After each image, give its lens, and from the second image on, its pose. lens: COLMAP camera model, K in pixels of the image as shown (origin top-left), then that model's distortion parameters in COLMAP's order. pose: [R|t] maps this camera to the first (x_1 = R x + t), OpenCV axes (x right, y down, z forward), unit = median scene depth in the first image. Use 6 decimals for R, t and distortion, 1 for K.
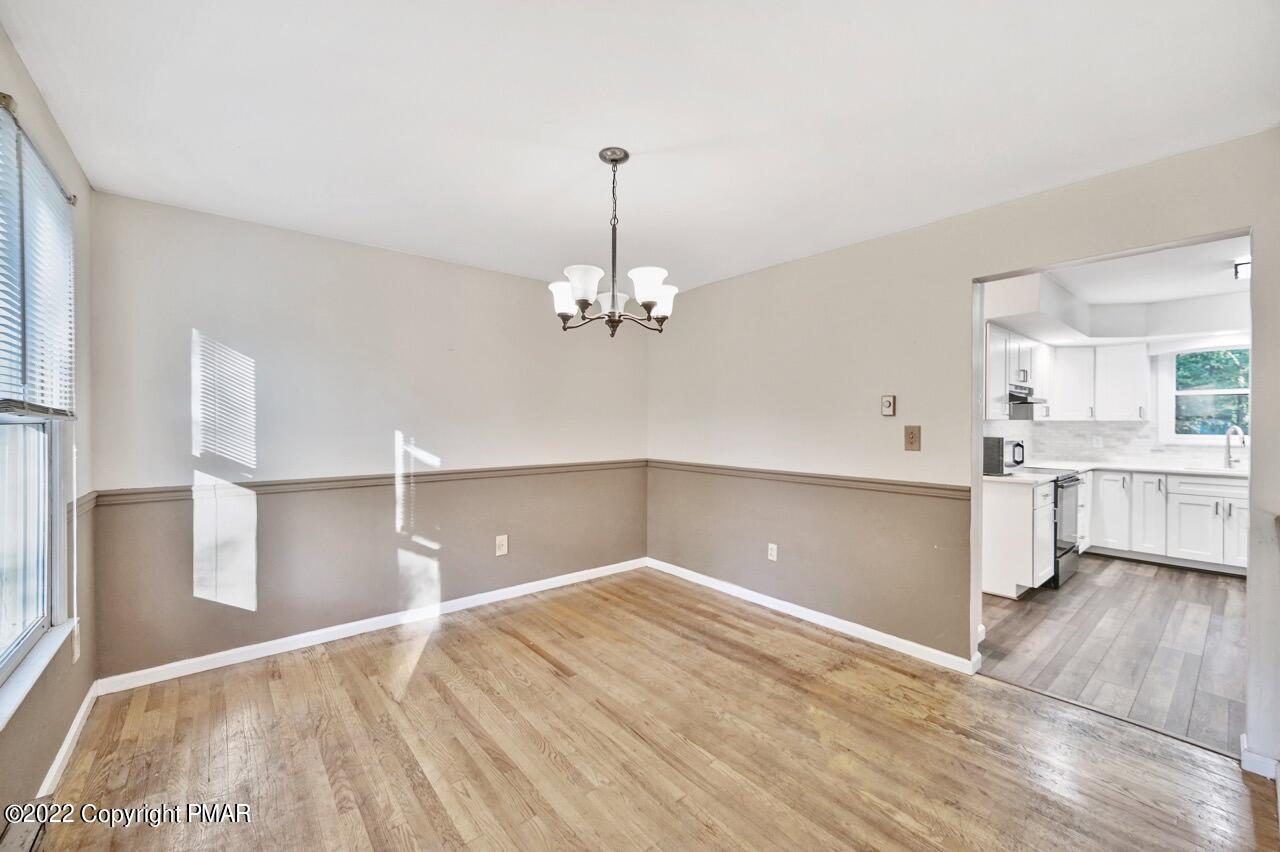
lens RADIAL K [[512.0, 0, 642.2], [0, 512.0, 408.5], [0, 0, 1]] dist [-0.000029, -0.000331]
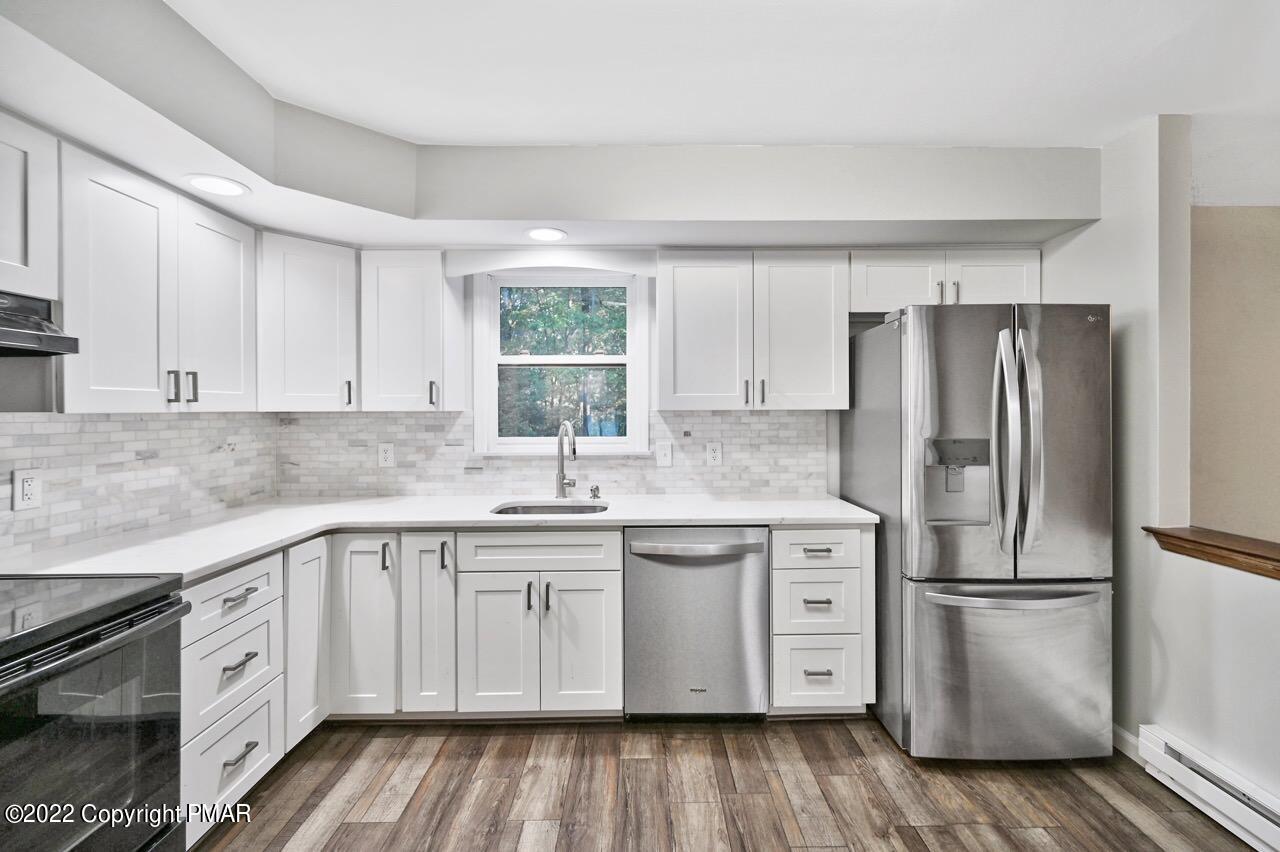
lens RADIAL K [[411.4, 0, 642.1], [0, 411.4, 412.7], [0, 0, 1]] dist [-0.001345, -0.000027]
pose [[0.639043, -0.008546, 0.769123, 0.808994], [-0.010223, 0.999756, 0.019602, 0.015623], [-0.769103, -0.020389, 0.638800, 0.612682]]
